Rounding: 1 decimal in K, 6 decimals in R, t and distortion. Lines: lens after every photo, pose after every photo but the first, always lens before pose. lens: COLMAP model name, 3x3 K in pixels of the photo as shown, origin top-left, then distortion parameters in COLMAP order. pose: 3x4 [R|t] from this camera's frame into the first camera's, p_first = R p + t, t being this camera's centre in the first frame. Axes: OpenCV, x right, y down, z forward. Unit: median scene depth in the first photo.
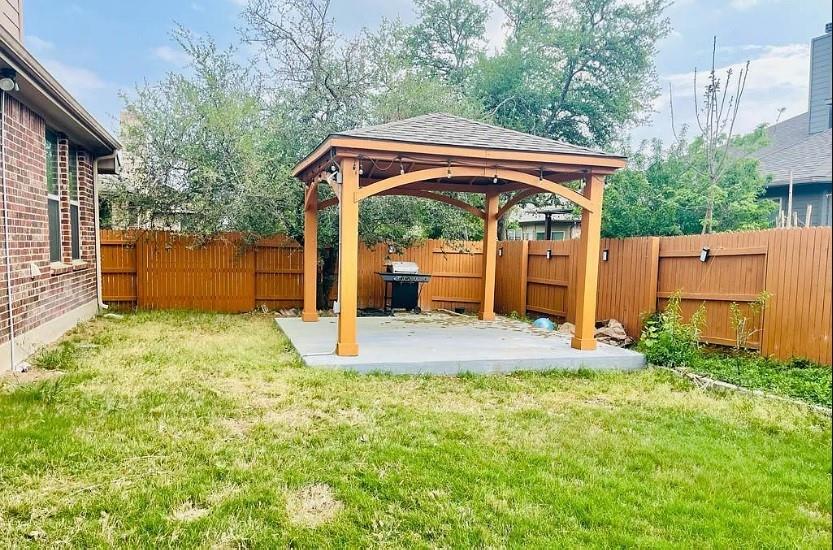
lens RADIAL K [[634.0, 0, 416.5], [0, 634.0, 275.0], [0, 0, 1]] dist [0.002438, -0.000454]
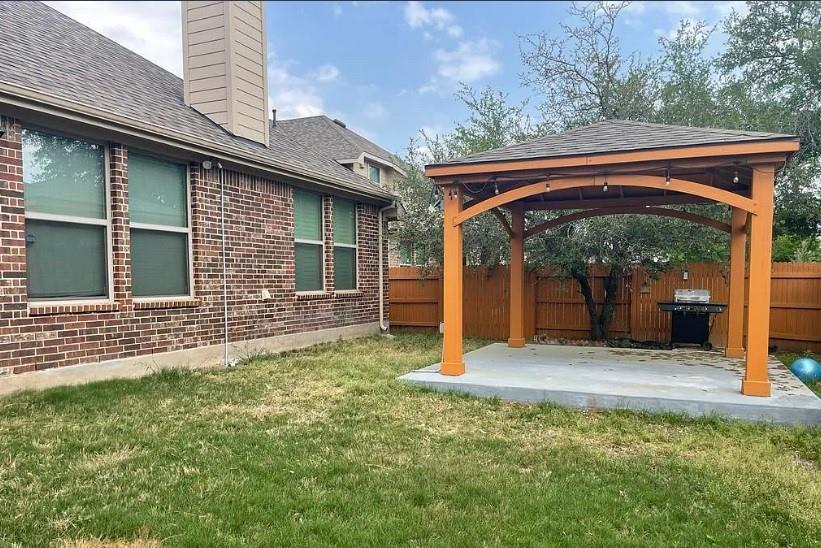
lens RADIAL K [[622.8, 0, 410.5], [0, 622.8, 285.1], [0, 0, 1]] dist [0.033061, -0.001498]
pose [[0.745410, -0.021874, -0.666247, 0.435066], [-0.008299, 0.999080, -0.042086, 0.019968], [0.666555, 0.036901, 0.744542, 0.160415]]
